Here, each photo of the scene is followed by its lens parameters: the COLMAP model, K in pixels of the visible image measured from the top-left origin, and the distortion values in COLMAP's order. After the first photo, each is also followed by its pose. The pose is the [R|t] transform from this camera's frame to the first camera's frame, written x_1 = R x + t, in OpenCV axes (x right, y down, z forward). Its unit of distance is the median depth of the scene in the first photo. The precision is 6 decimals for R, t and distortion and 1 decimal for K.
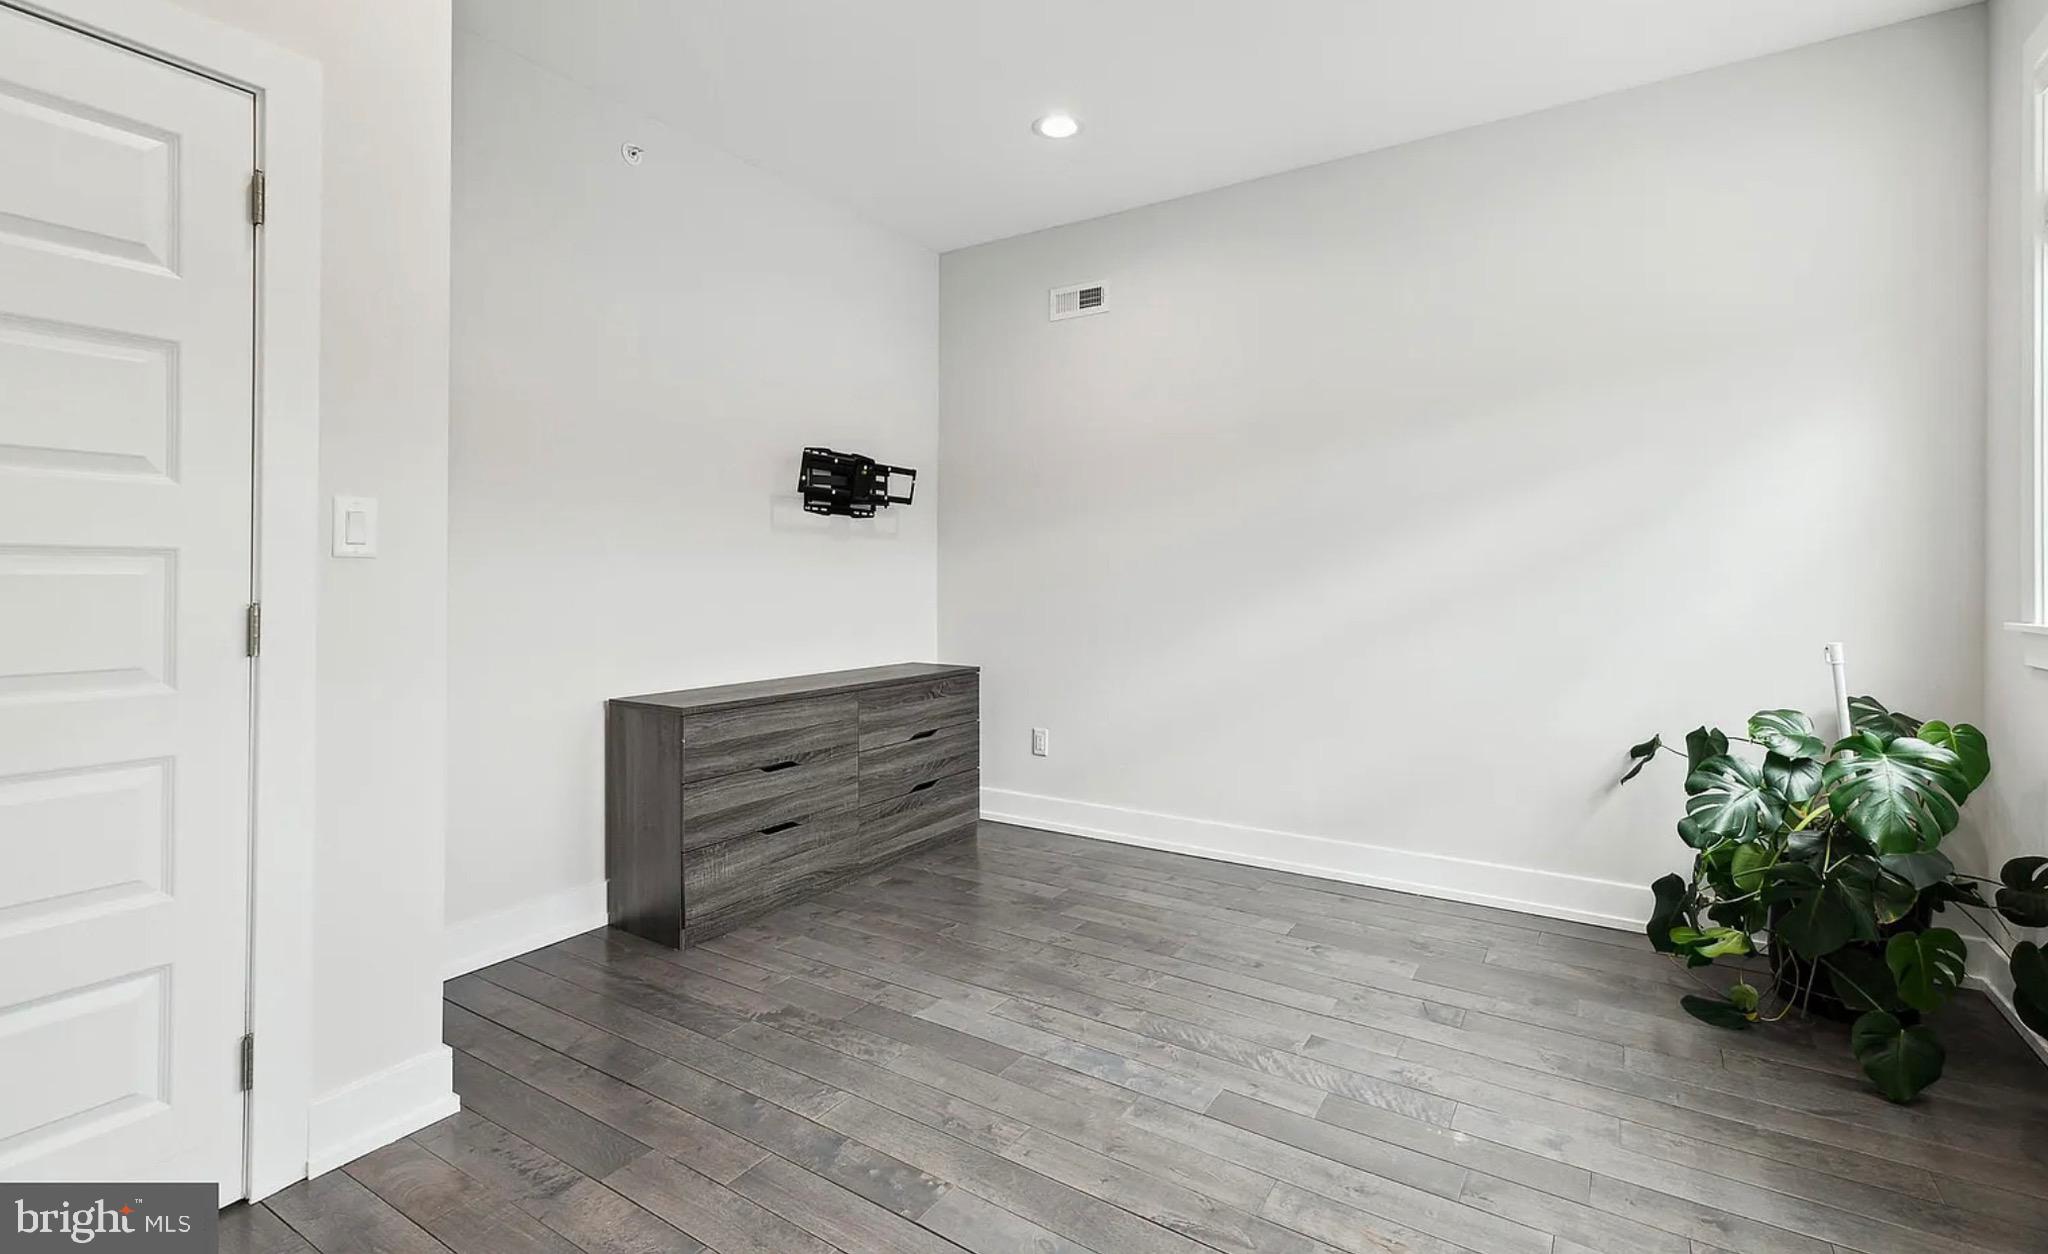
lens RADIAL K [[934.0, 0, 1030.7], [0, 934.0, 578.3], [0, 0, 1]] dist [0.002344, 0.000287]
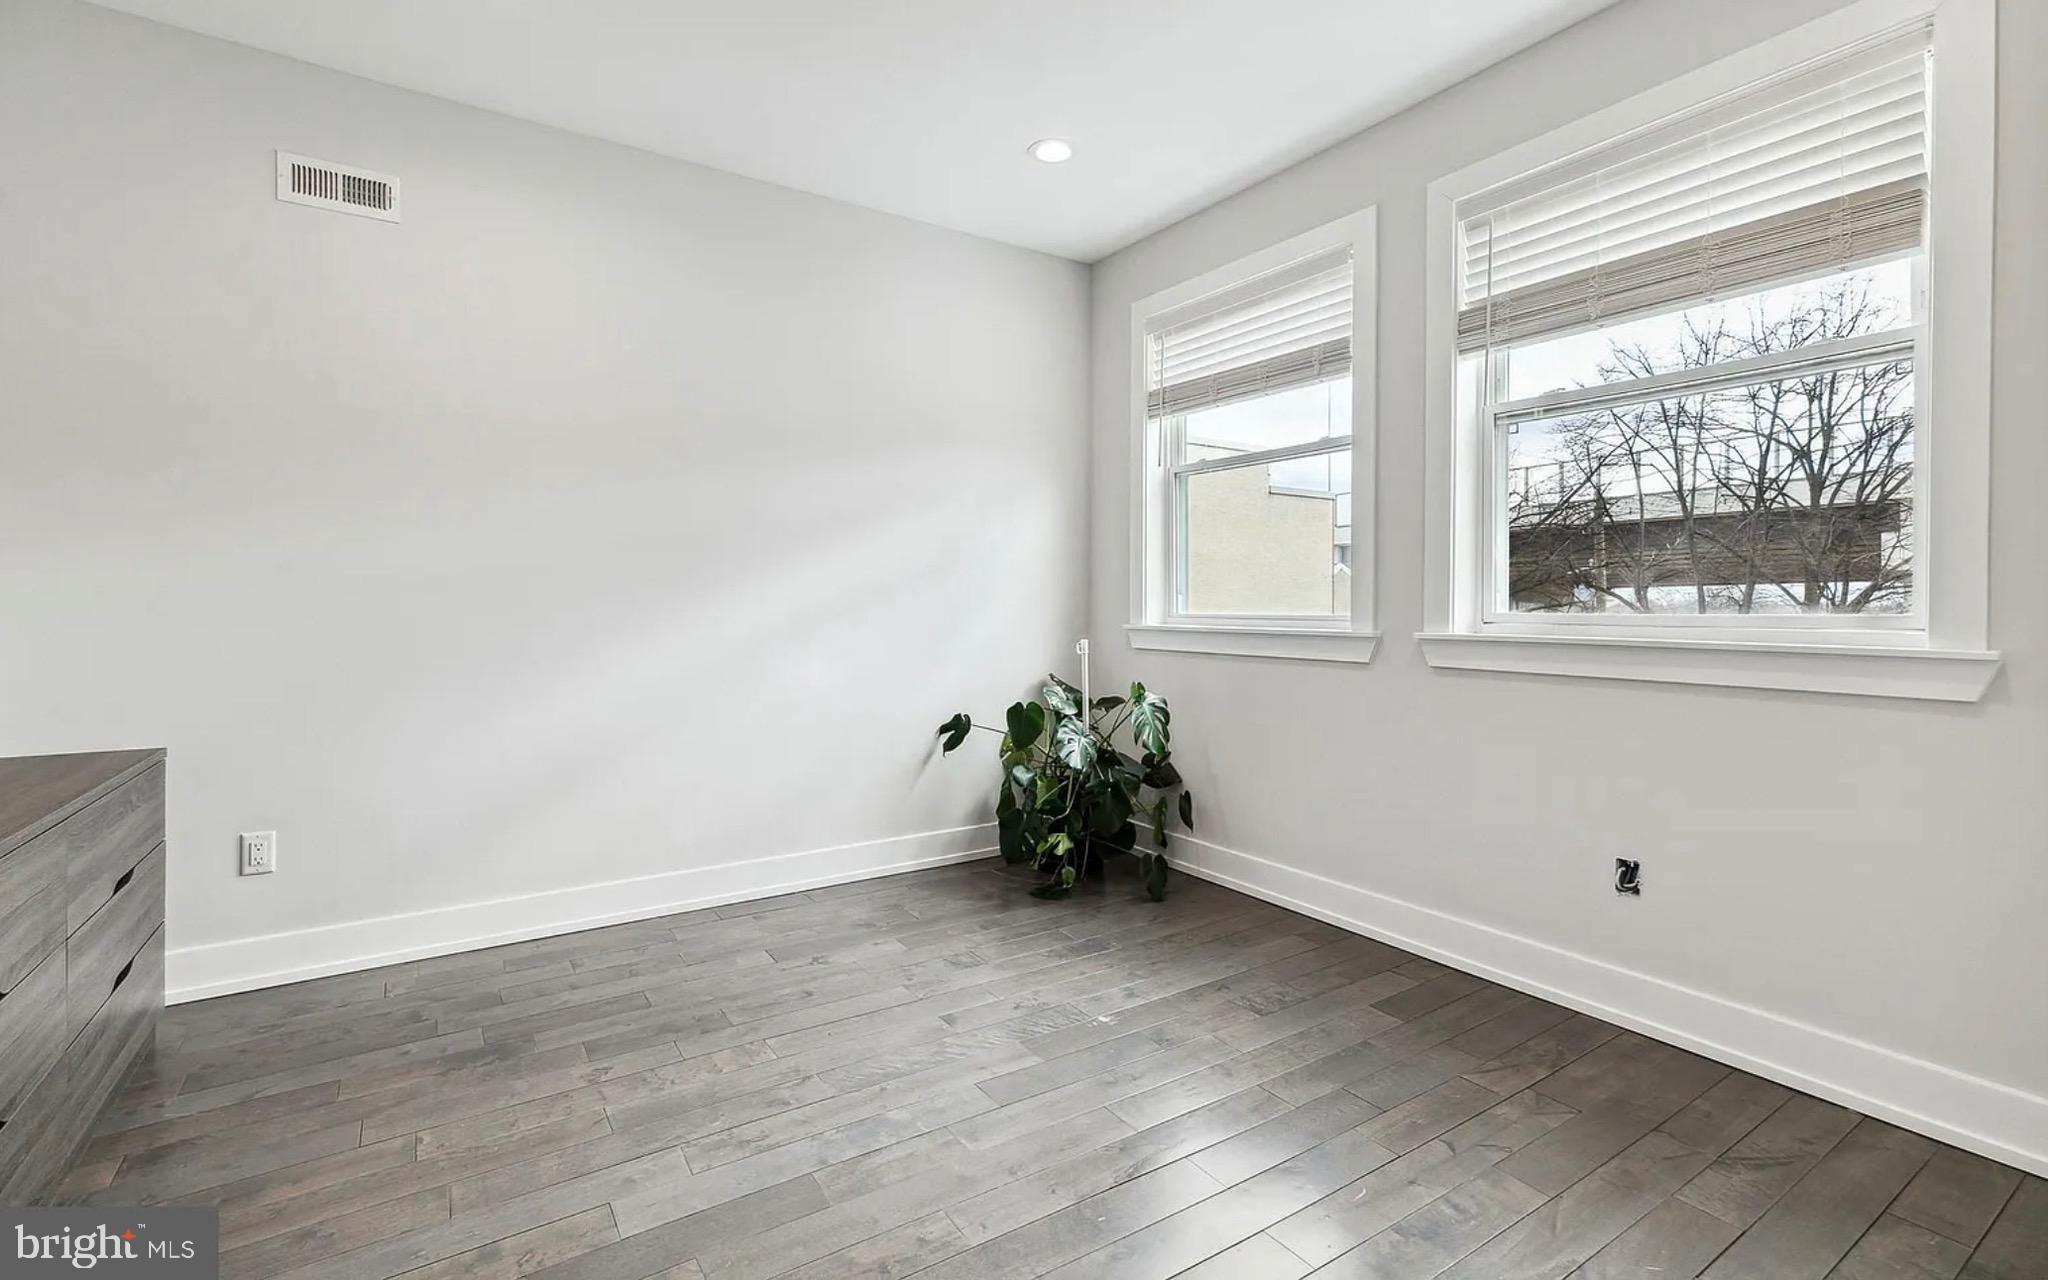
lens RADIAL K [[923.2, 0, 1024.8], [0, 923.2, 604.2], [0, 0, 1]] dist [0.008783, -0.000109]
pose [[0.399831, -0.004020, 0.916580, -0.571978], [-0.003673, 0.999975, 0.005988, -0.000924], [-0.916582, -0.005761, 0.399806, 0.420358]]
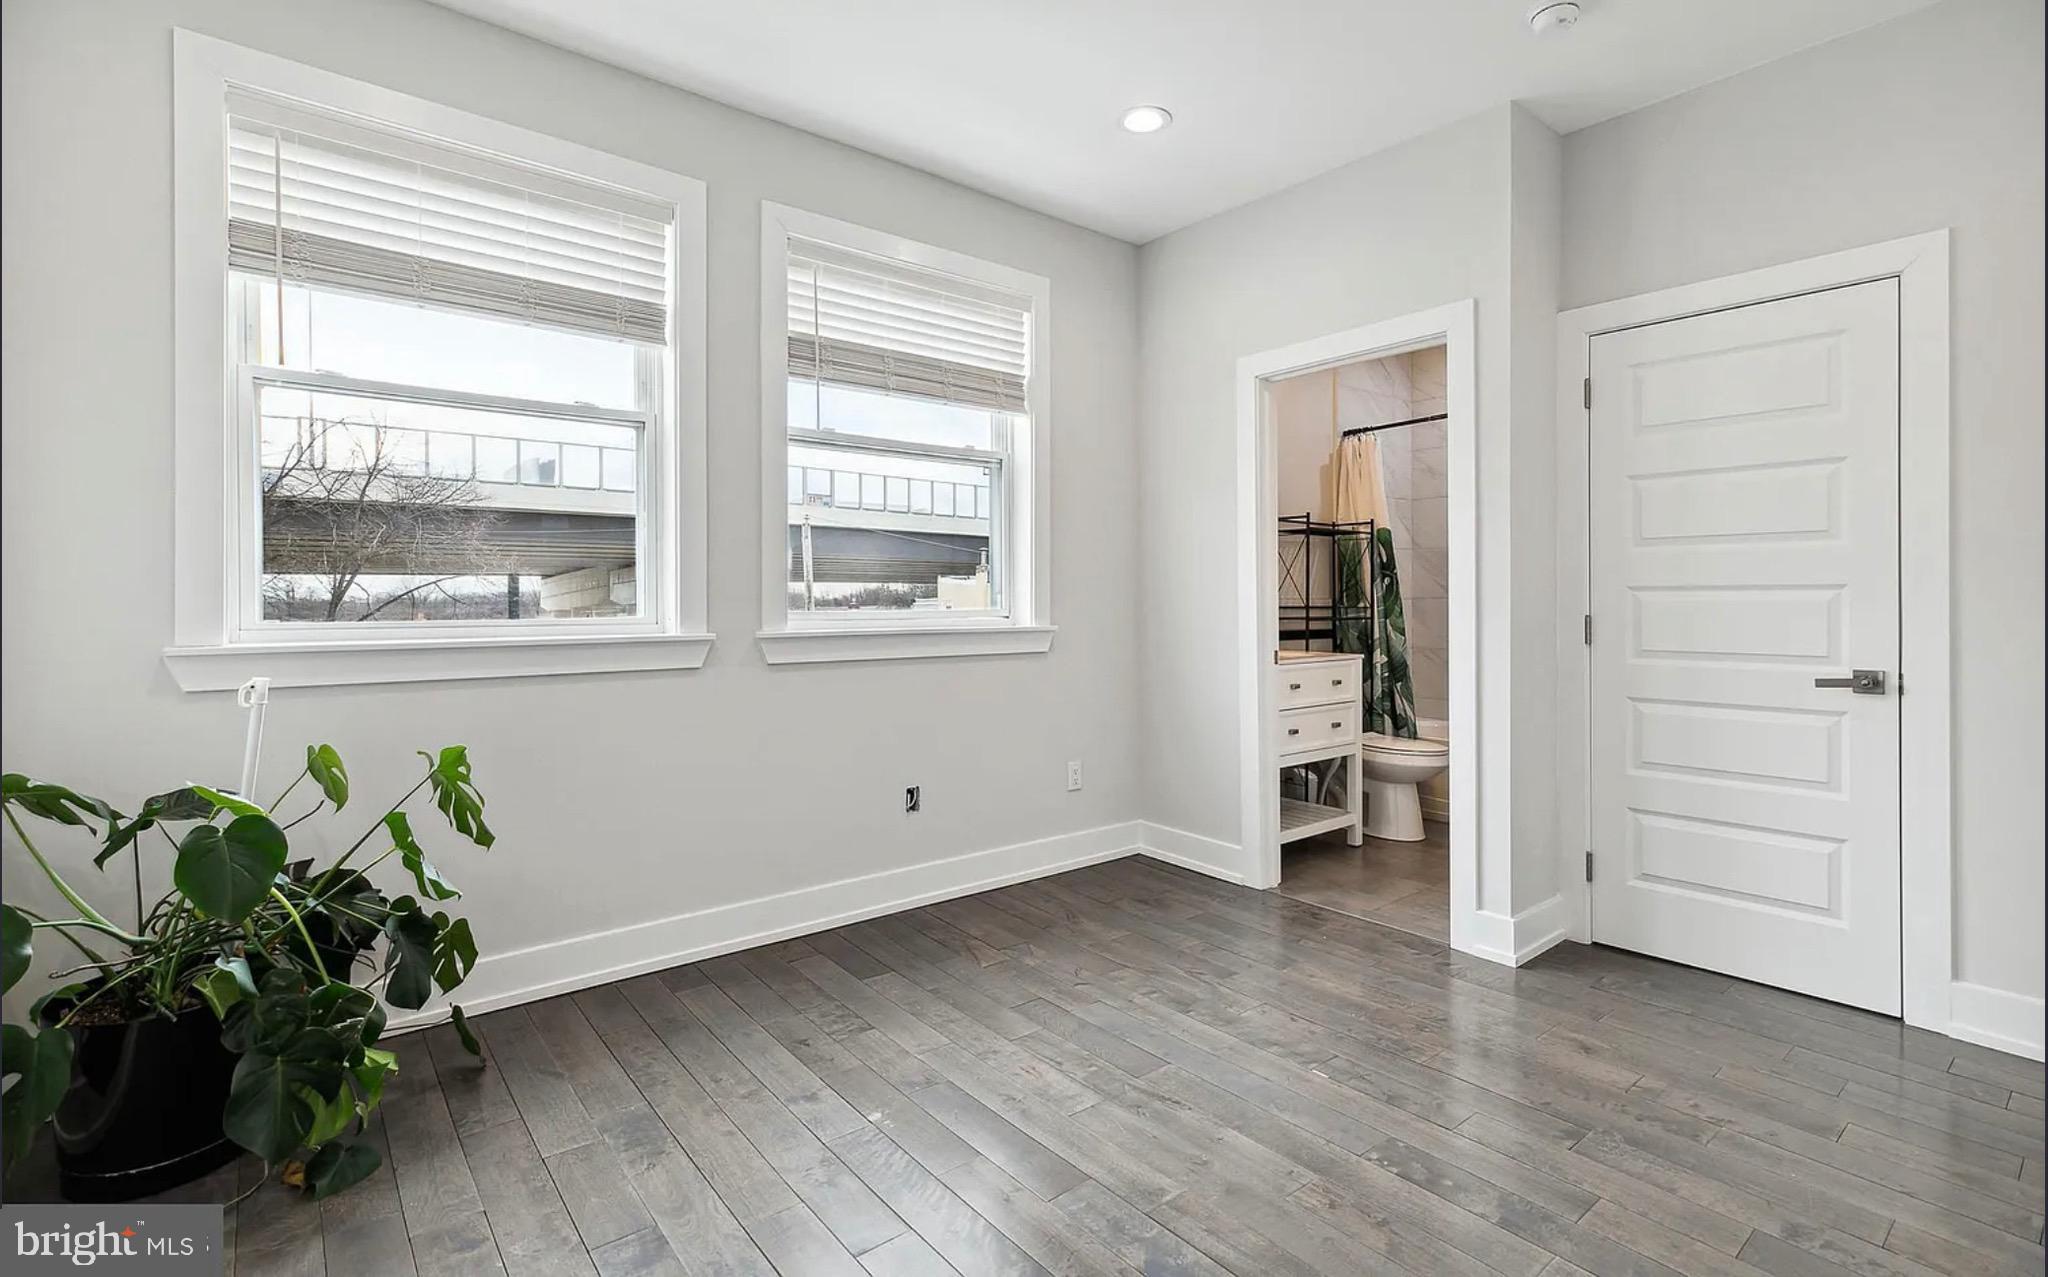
lens RADIAL K [[932.7, 0, 1024.6], [0, 932.7, 602.7], [0, 0, 1]] dist [-0.002711, -0.000229]
pose [[-0.950877, -0.001774, 0.309565, -0.028027], [-0.002302, 0.999996, -0.001339, 0.002580], [-0.309562, -0.001986, -0.950877, 1.427279]]
